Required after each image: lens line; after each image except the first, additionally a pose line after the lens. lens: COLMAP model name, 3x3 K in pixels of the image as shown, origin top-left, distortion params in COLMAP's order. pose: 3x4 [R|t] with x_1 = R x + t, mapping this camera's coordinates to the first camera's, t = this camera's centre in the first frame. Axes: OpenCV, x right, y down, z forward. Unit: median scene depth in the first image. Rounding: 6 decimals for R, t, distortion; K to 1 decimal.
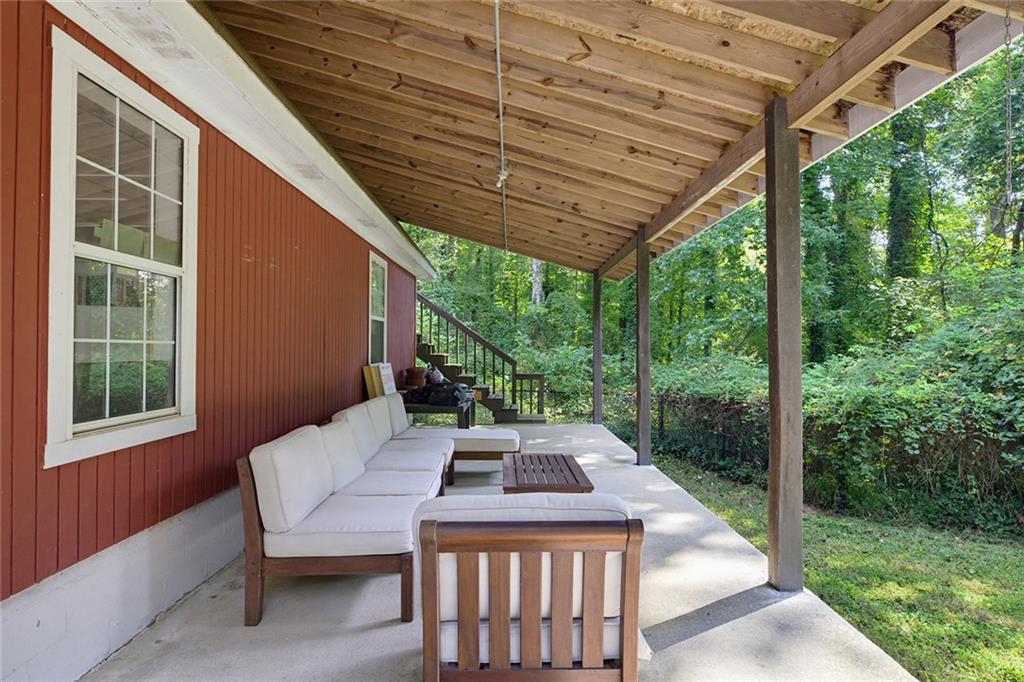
lens RADIAL K [[546.9, 0, 513.4], [0, 546.9, 344.2], [0, 0, 1]] dist [-0.003492, 0.002598]
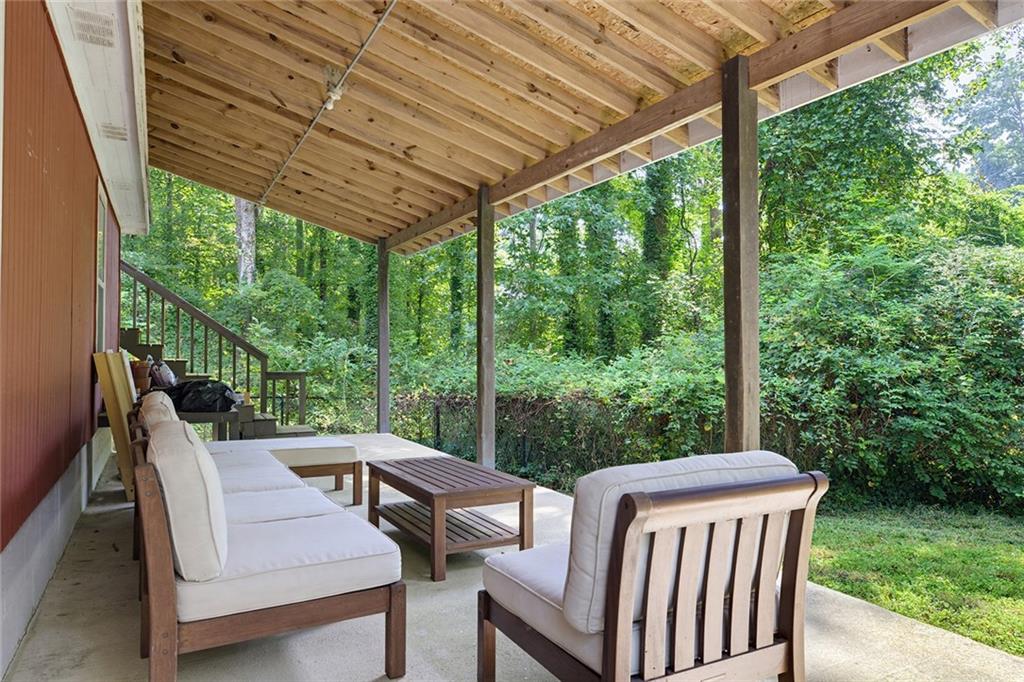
lens RADIAL K [[681.0, 0, 511.3], [0, 681.0, 342.9], [0, 0, 1]] dist [-0.000890, 0.002936]
pose [[0.890971, 0.006778, 0.454010, -0.220318], [-0.004757, 0.999973, -0.005593, 0.033441], [-0.454036, 0.002823, 0.890979, 0.062218]]
